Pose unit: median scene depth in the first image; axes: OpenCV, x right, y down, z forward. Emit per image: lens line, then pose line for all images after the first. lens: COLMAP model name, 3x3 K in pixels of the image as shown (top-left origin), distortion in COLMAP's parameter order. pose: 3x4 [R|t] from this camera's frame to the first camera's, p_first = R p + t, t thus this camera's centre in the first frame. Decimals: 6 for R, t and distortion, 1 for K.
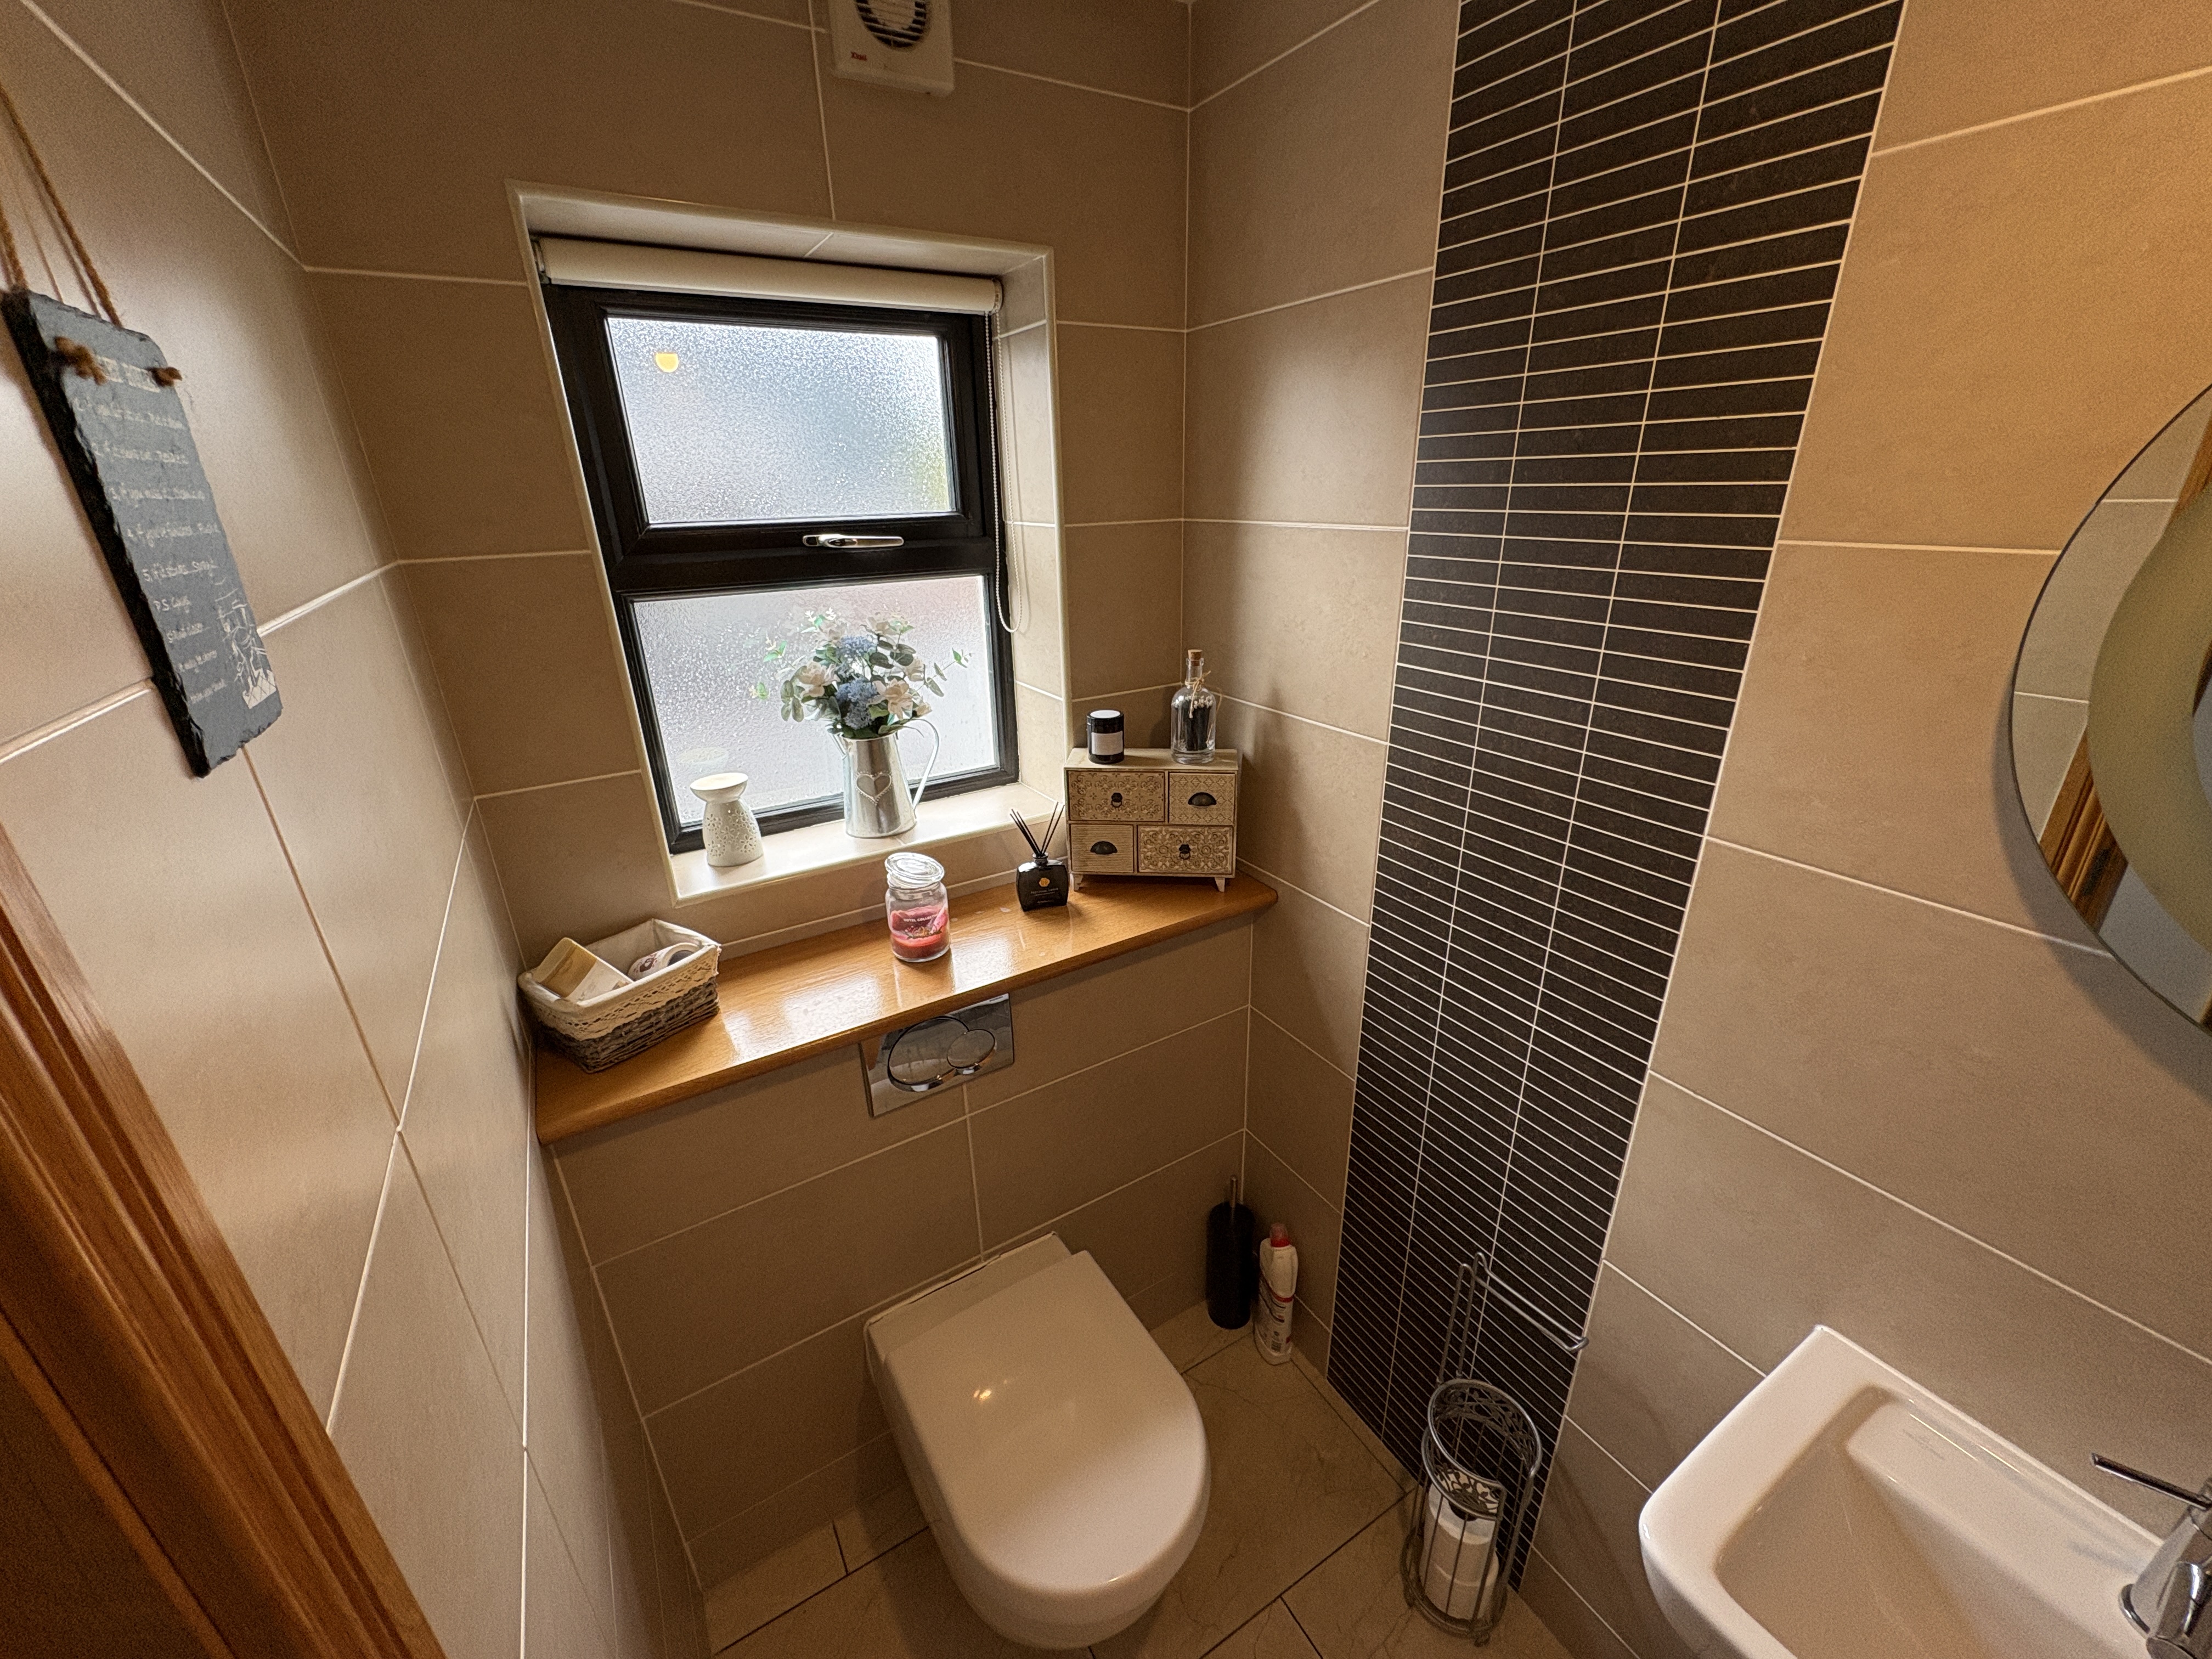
lens RADIAL K [[877.7, 0, 1106.0], [0, 877.7, 829.5], [0, 0, 1]] dist [-0.000839, -0.000156]
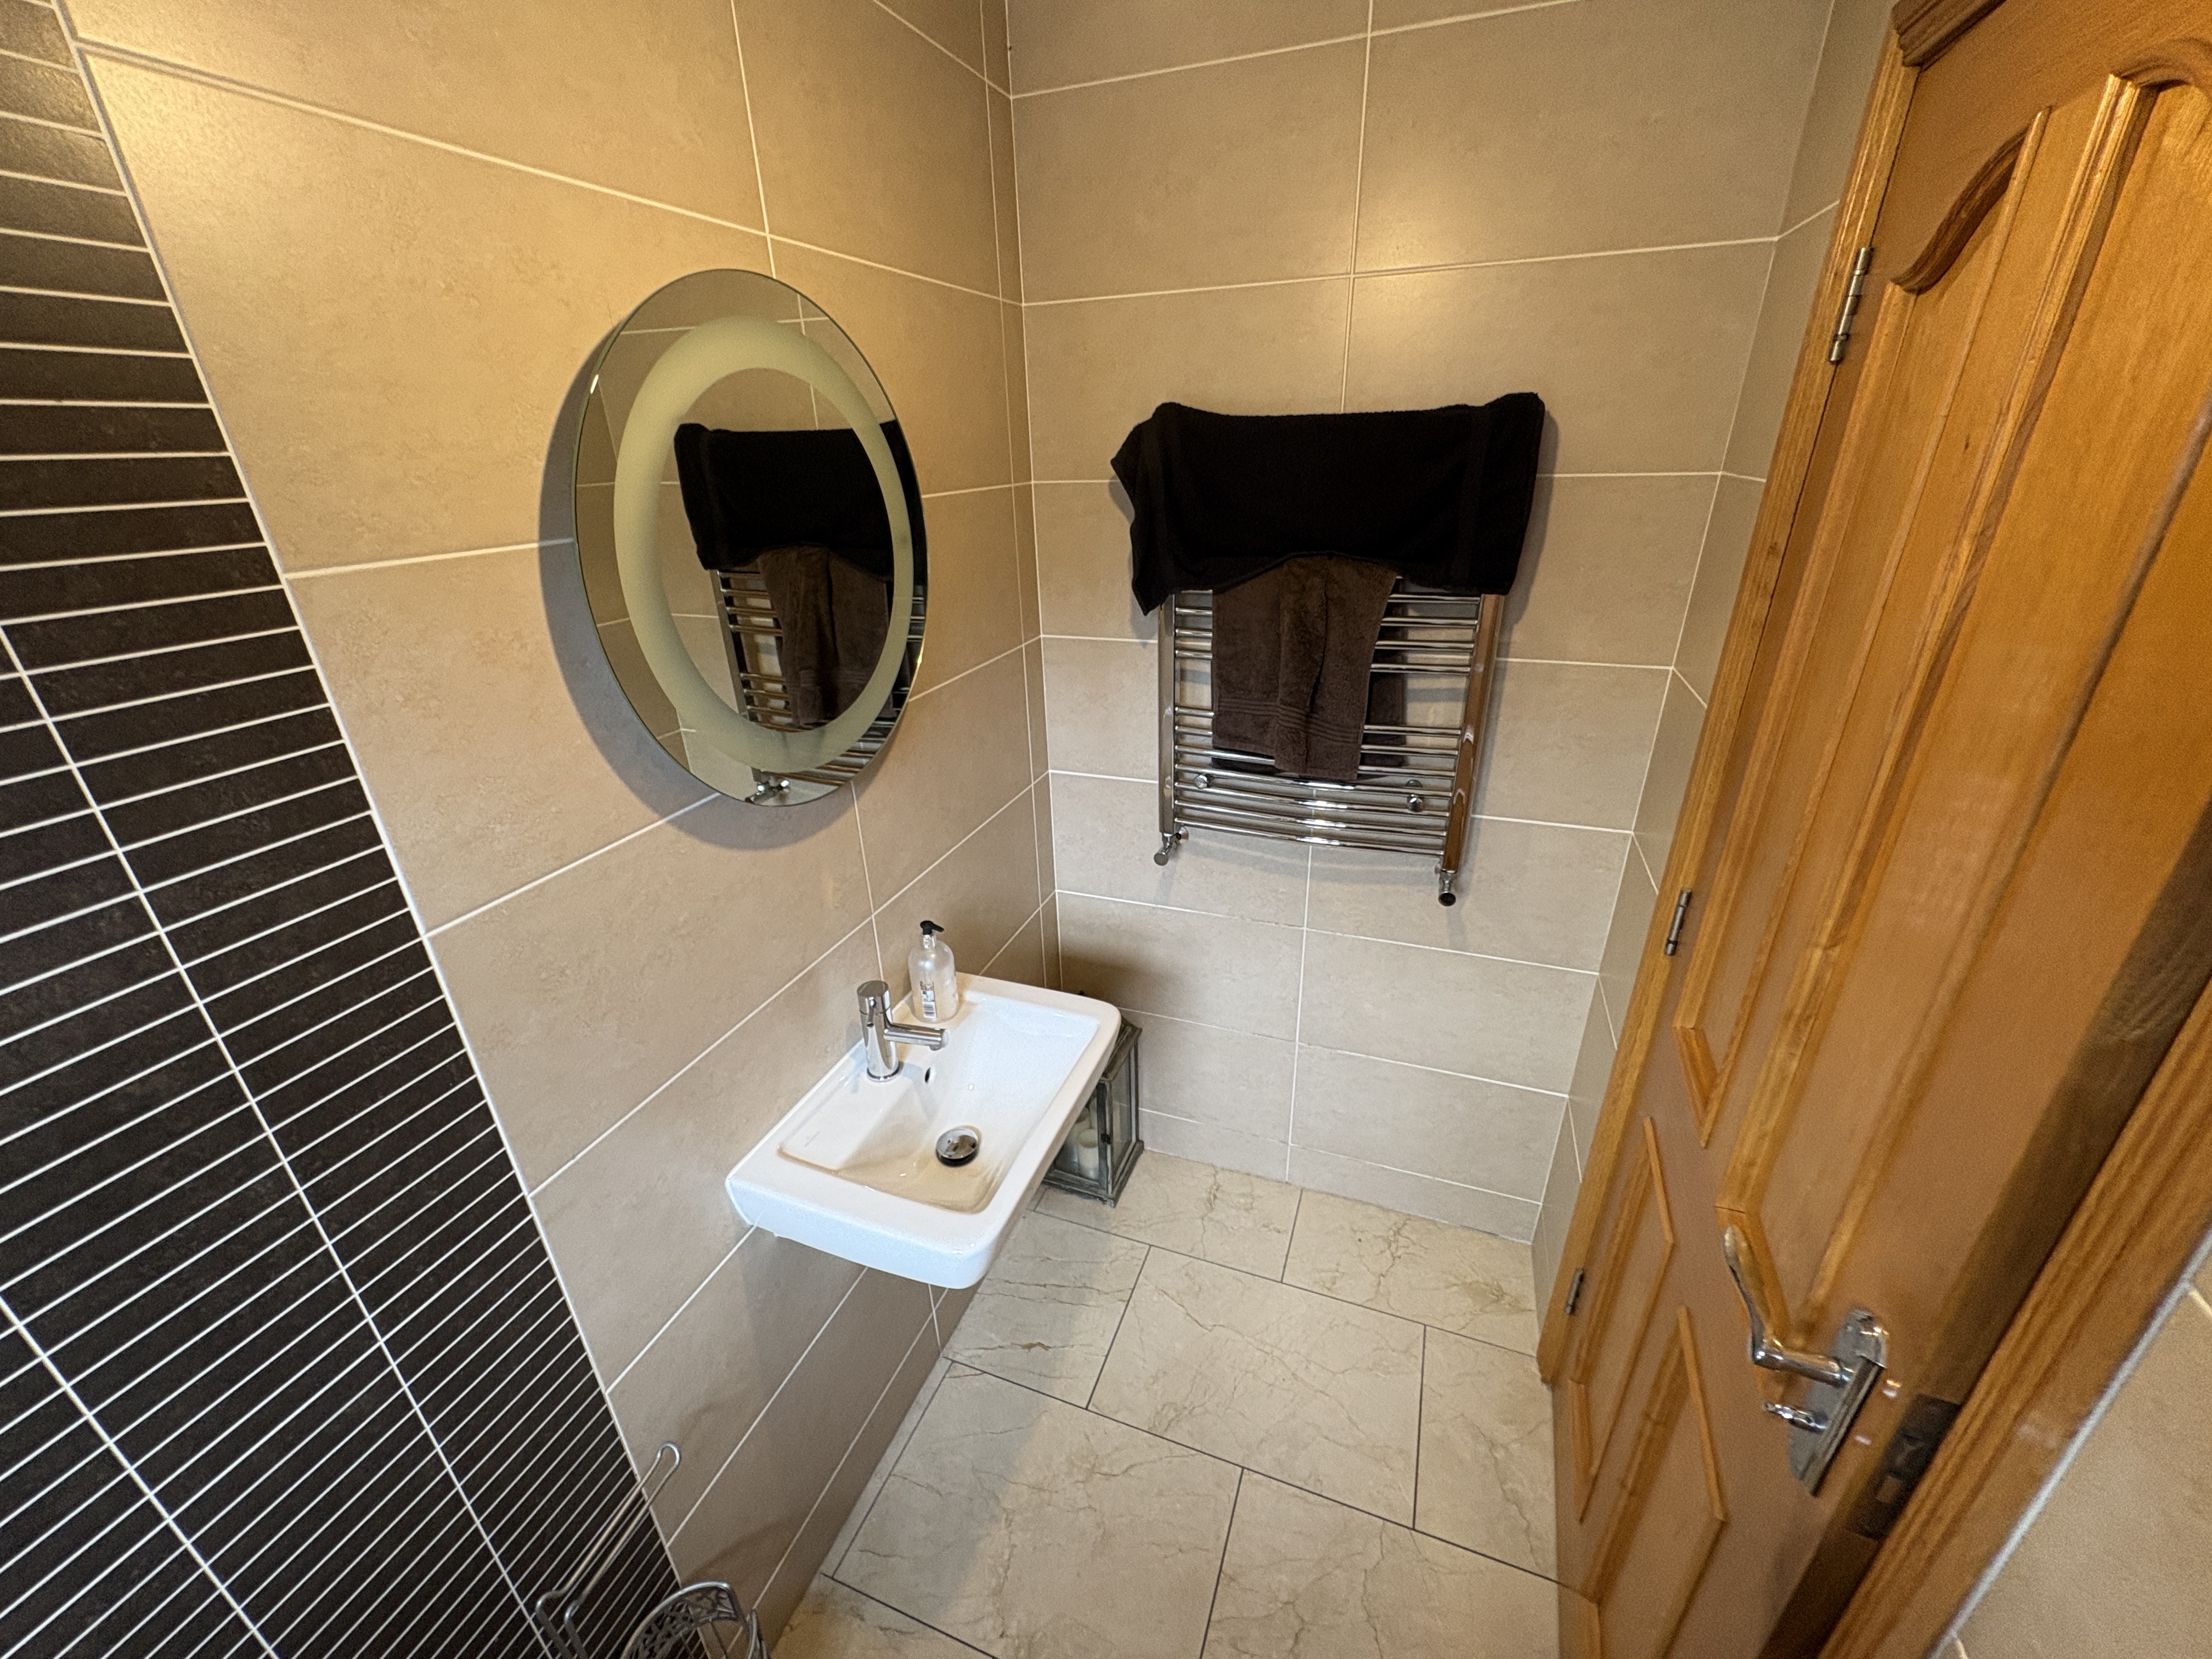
lens RADIAL K [[877.7, 0, 1106.0], [0, 877.7, 829.5], [0, 0, 1]] dist [-0.000839, -0.000156]
pose [[-0.616547, -0.281327, 0.735340, -0.256914], [0.331025, 0.754790, 0.566317, -0.304473], [-0.714347, 0.592577, -0.372237, 0.770932]]
